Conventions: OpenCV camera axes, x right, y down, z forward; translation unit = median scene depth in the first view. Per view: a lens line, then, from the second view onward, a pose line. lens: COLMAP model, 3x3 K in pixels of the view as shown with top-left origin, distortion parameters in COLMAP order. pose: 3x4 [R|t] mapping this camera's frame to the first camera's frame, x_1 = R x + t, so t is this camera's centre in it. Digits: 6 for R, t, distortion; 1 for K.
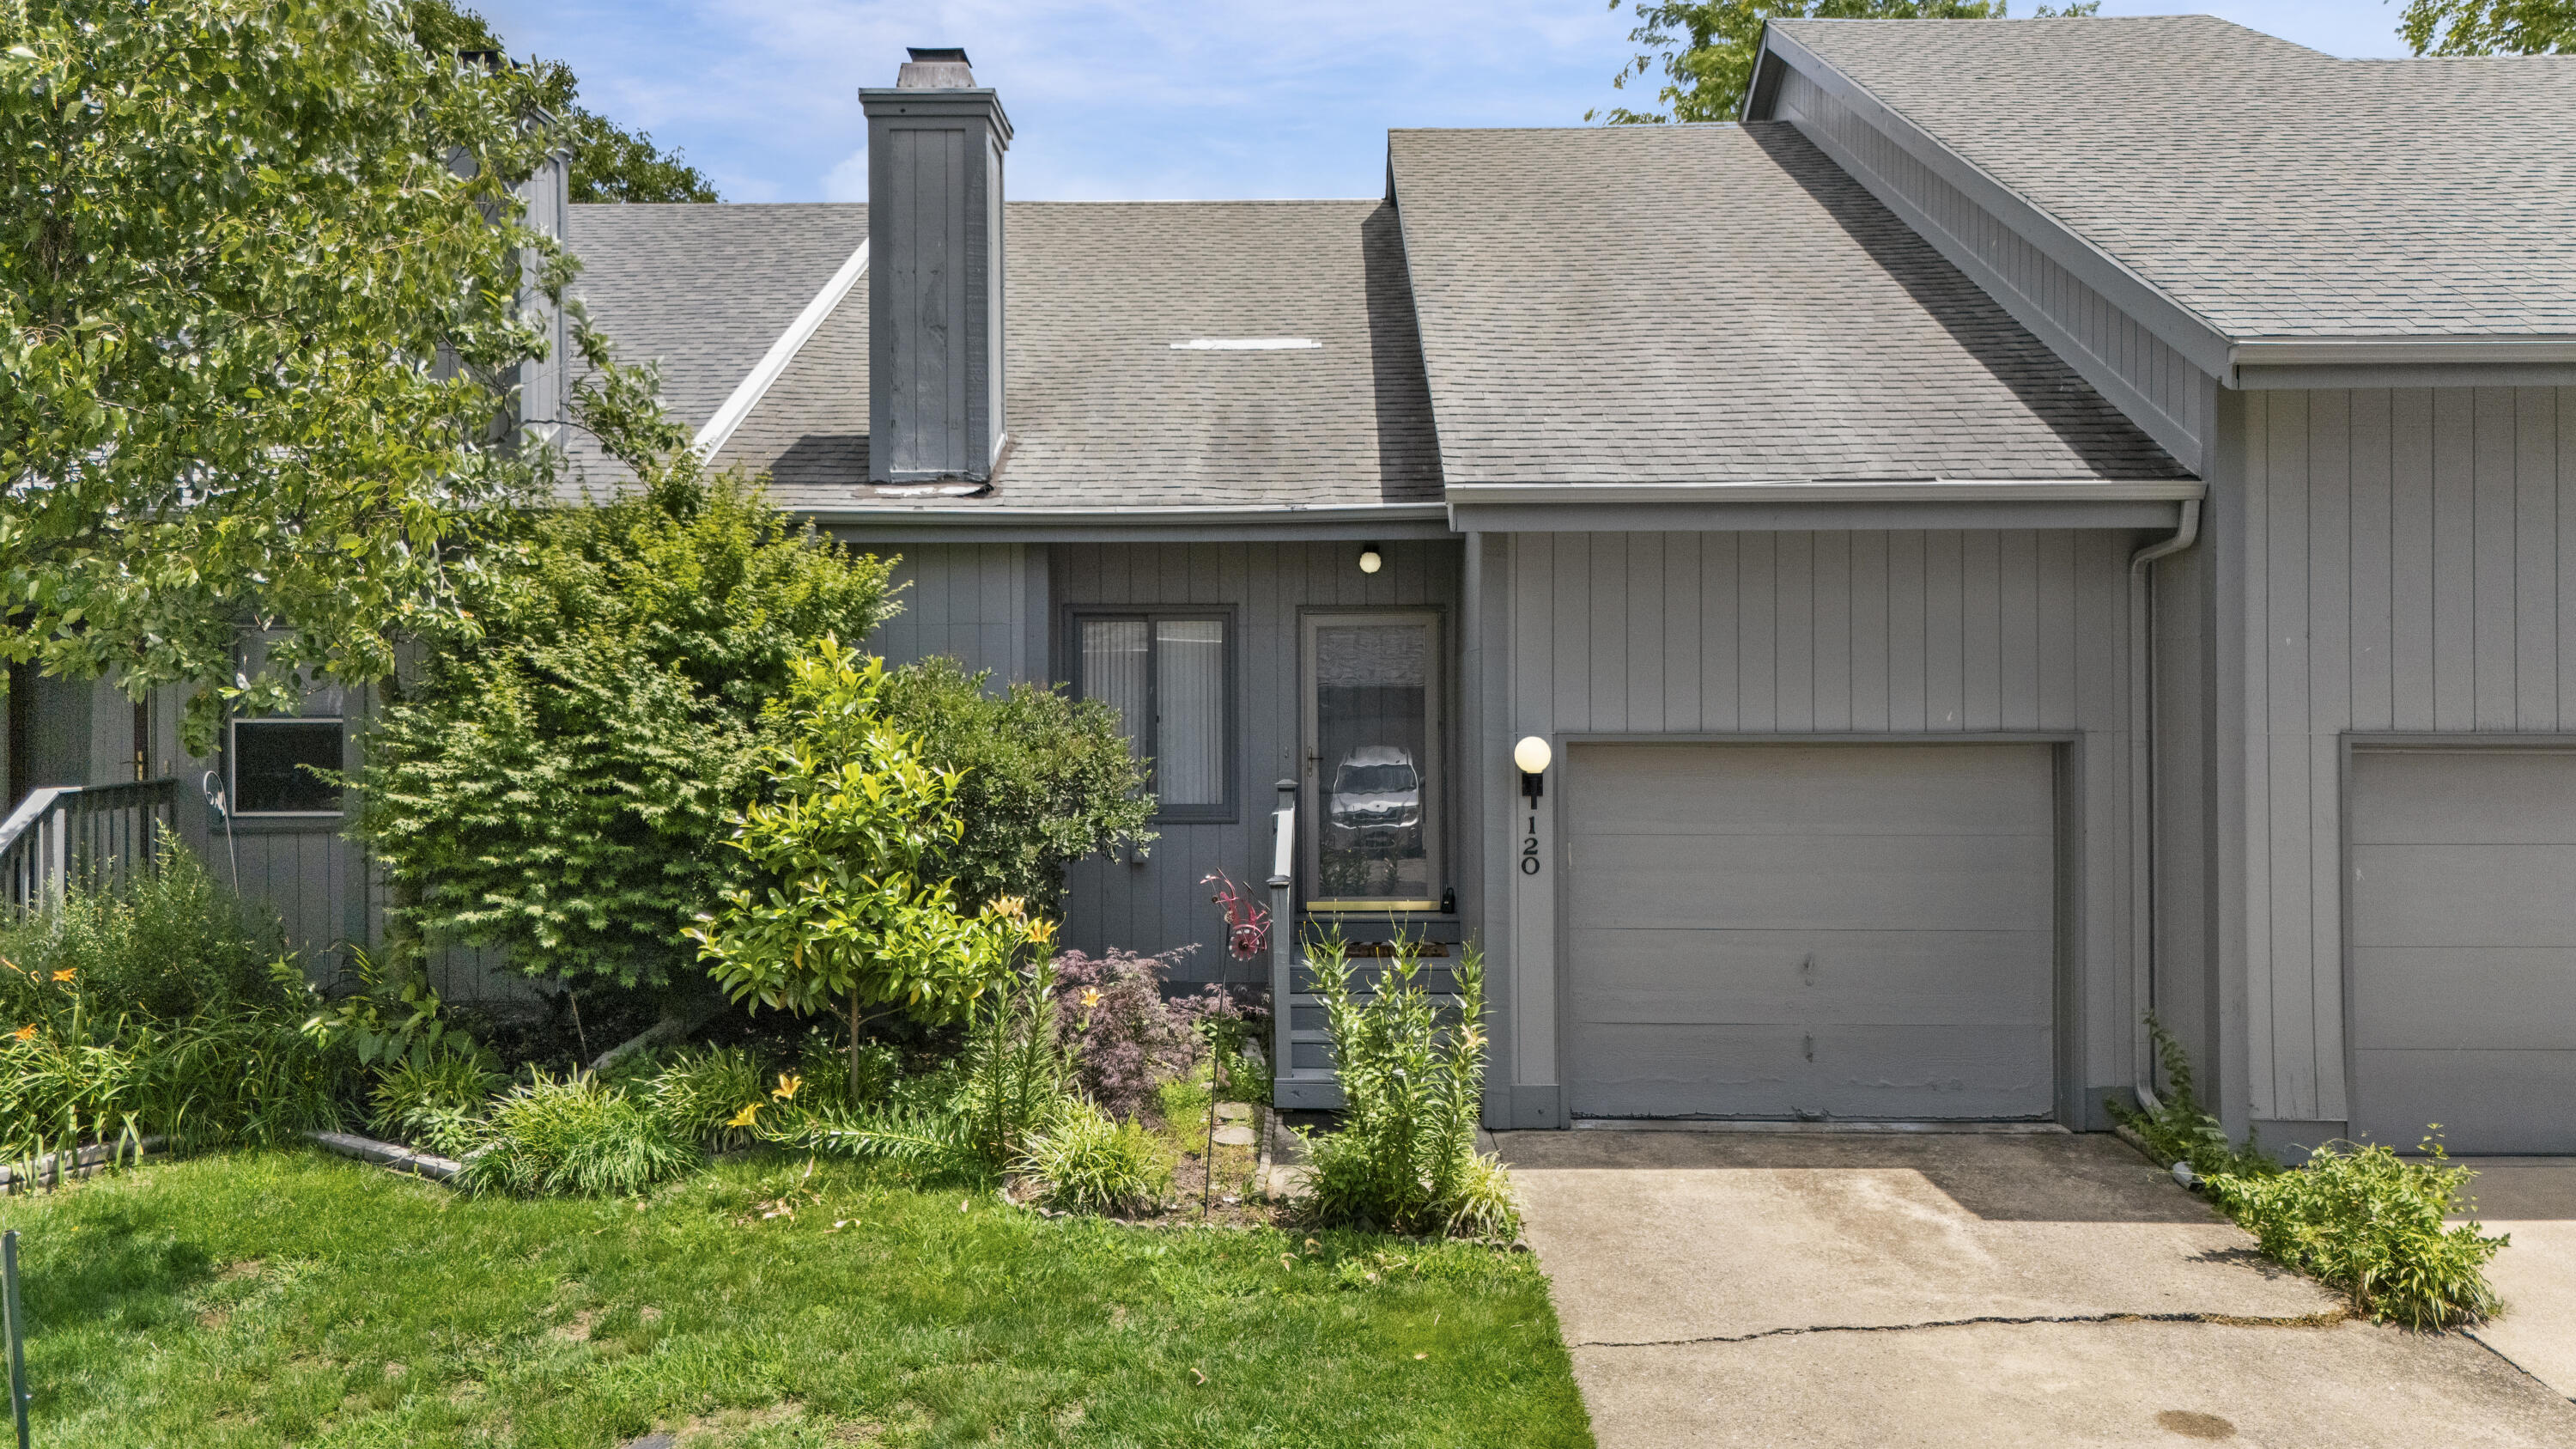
lens RADIAL K [[1922.3, 0, 1291.4], [0, 1922.3, 710.0], [0, 0, 1]] dist [0.046333, -0.000823]
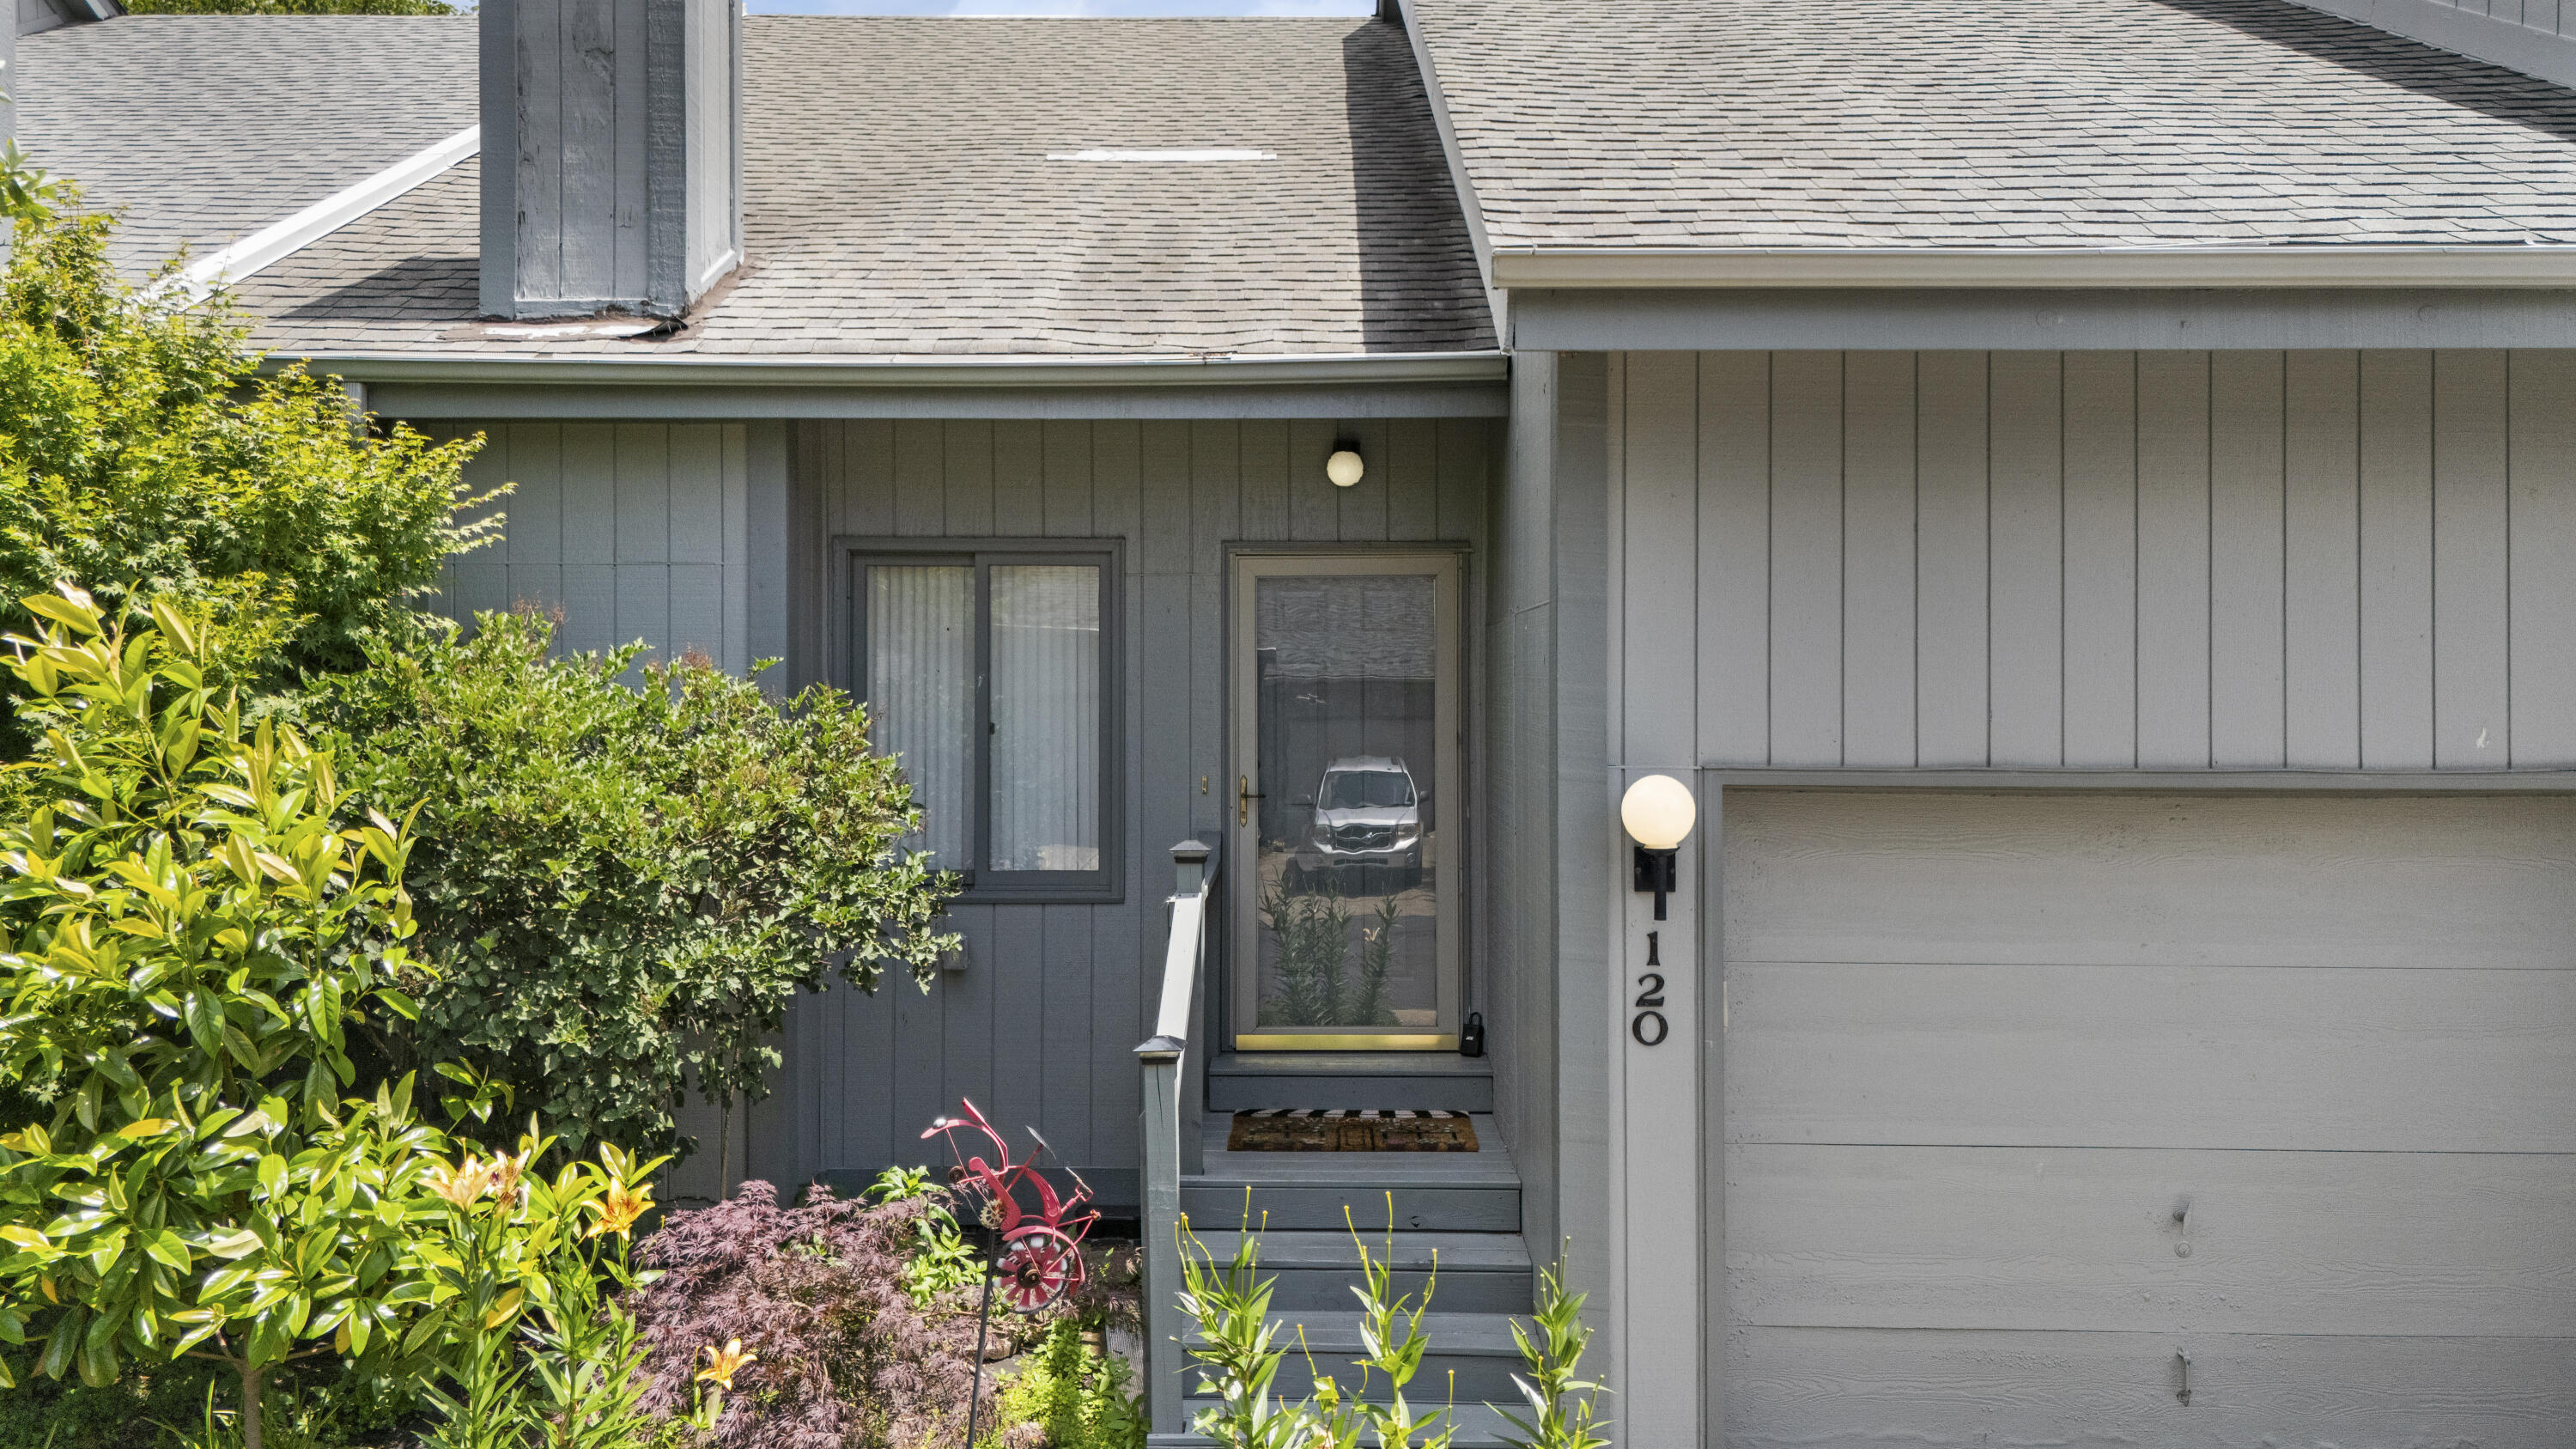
lens RADIAL K [[1922.3, 0, 1291.4], [0, 1922.3, 710.0], [0, 0, 1]] dist [0.046333, -0.000823]
pose [[0.999980, 0.004453, 0.004481, 0.026962], [-0.004470, 0.999983, 0.003790, -0.004662], [-0.004464, -0.003809, 0.999983, 0.492332]]
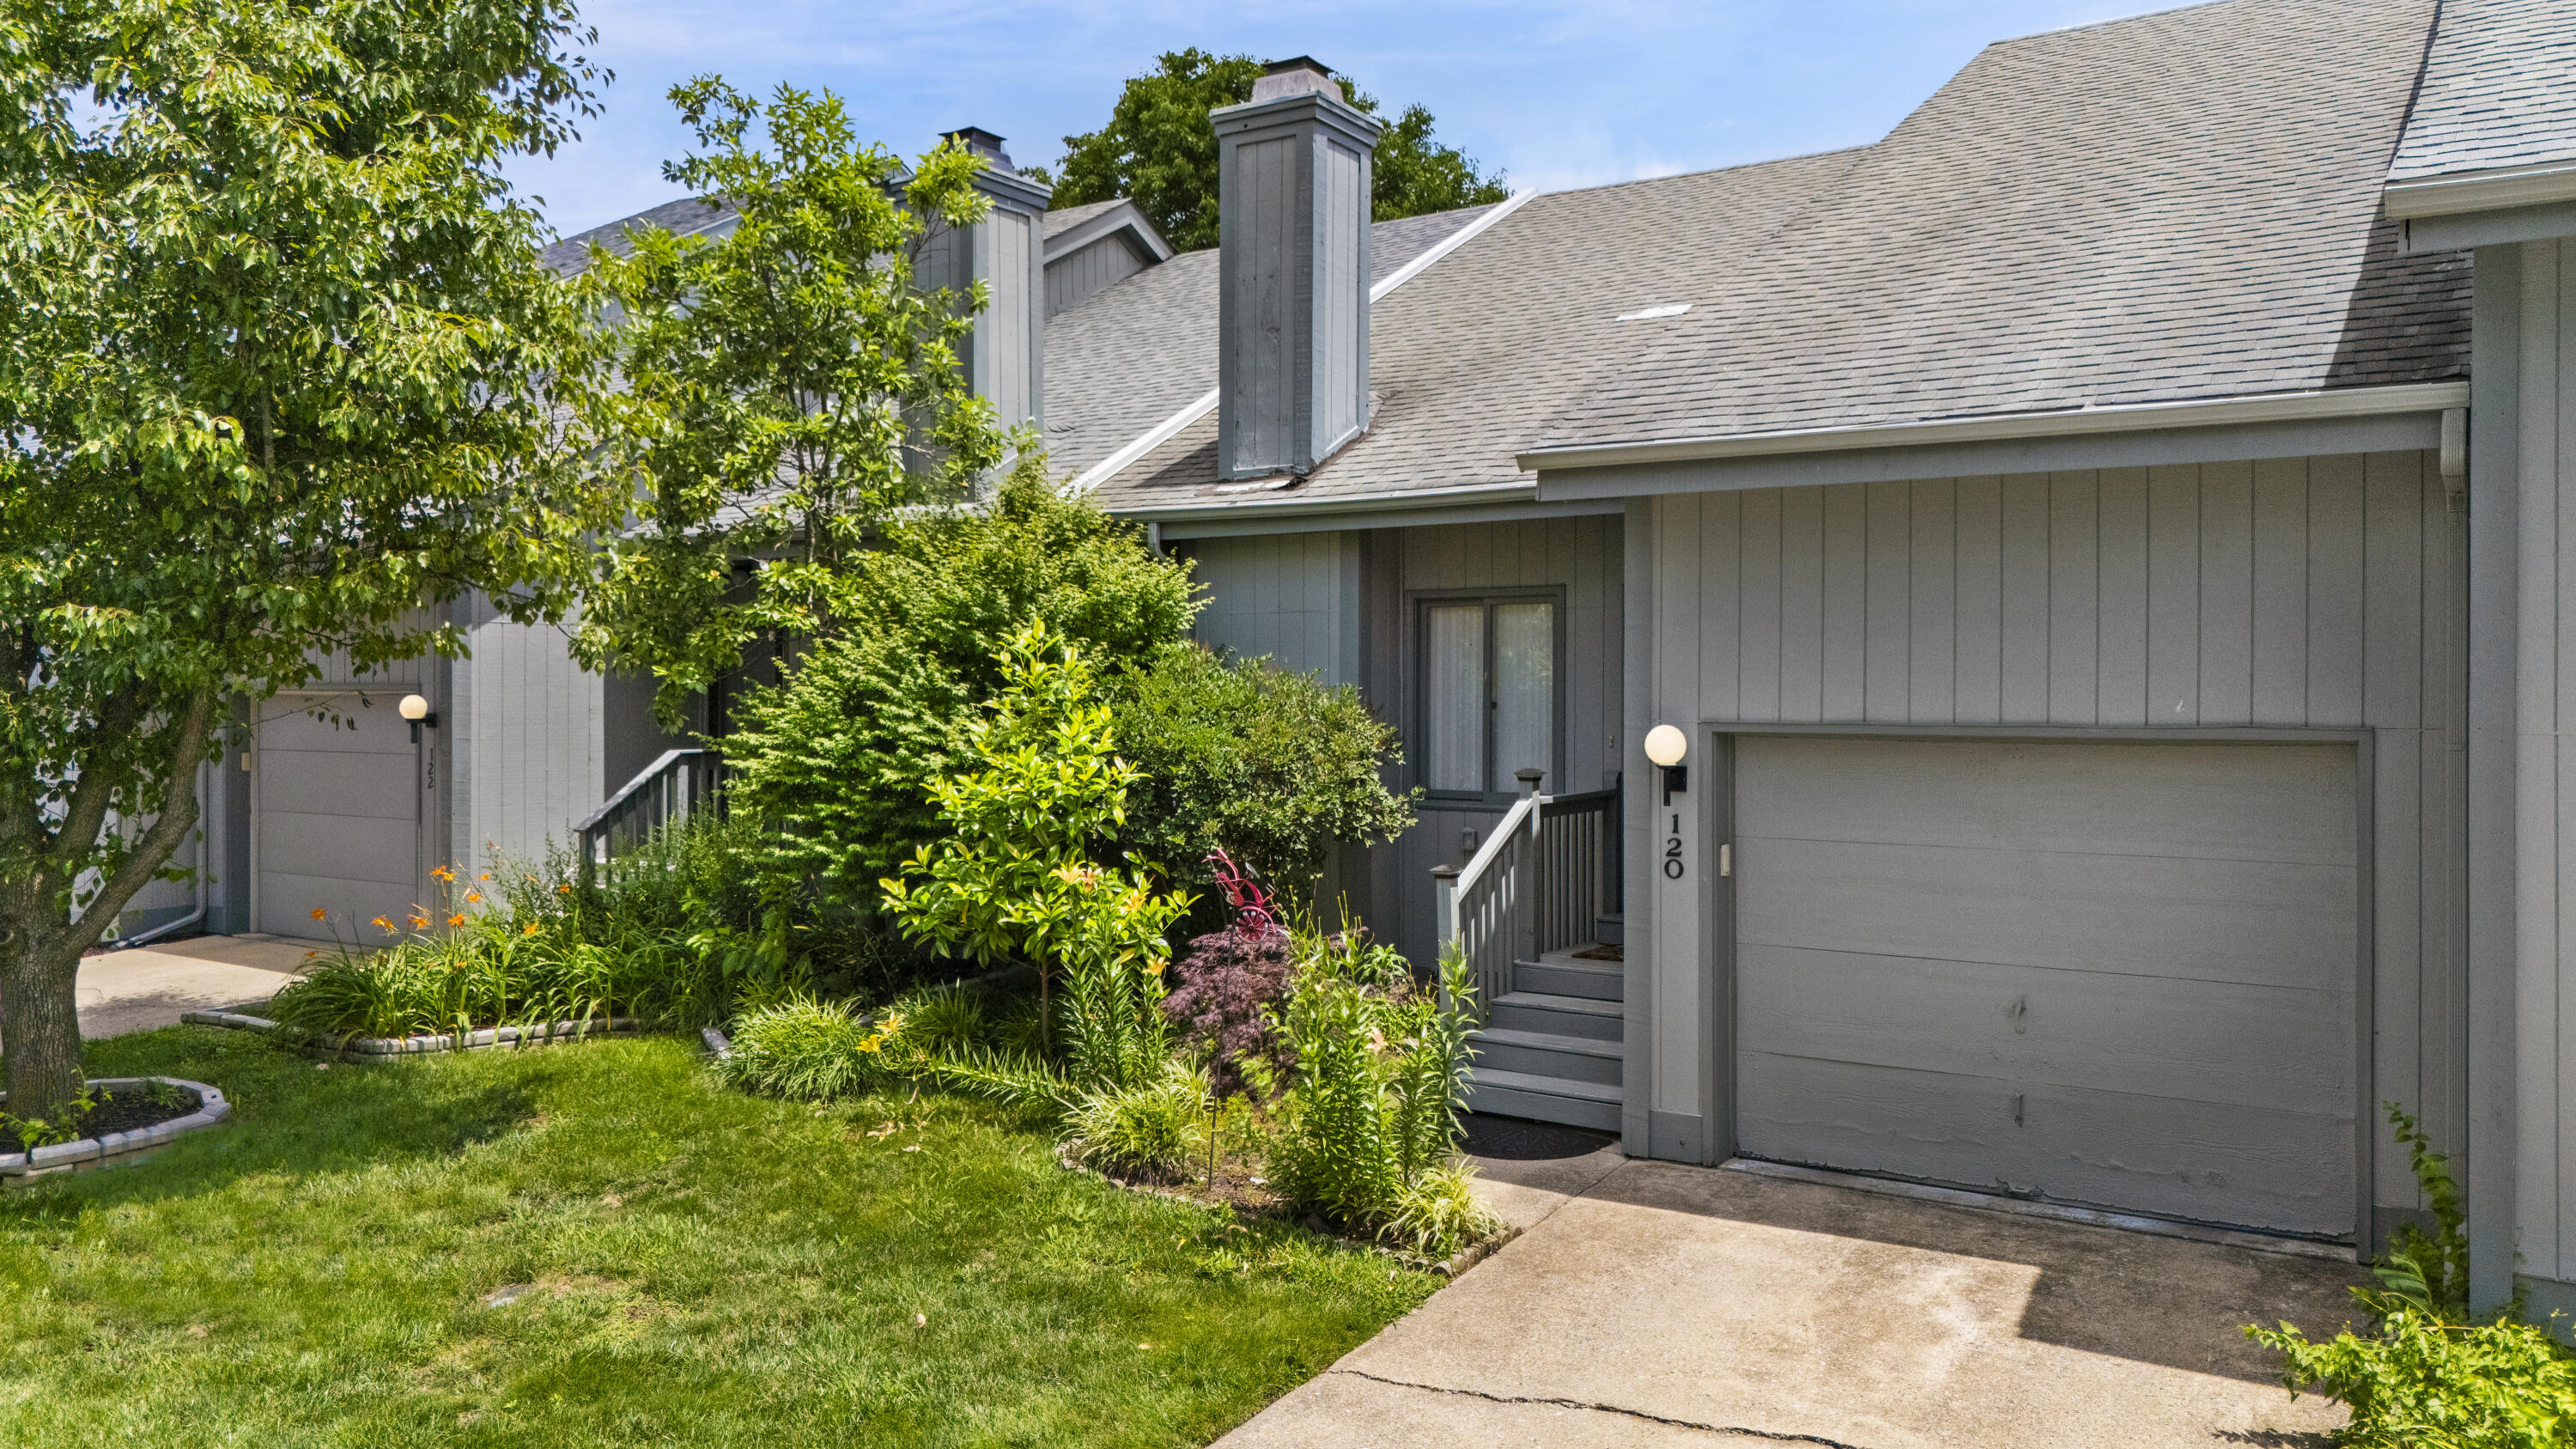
lens RADIAL K [[1902.5, 0, 1288.0], [0, 1902.5, 724.5], [0, 0, 1]] dist [0.043433, -0.001123]
pose [[0.846286, 0.013006, -0.532570, 0.446701], [-0.006187, 0.999874, 0.014586, 0.001412], [0.532693, -0.009049, 0.846260, 0.149218]]
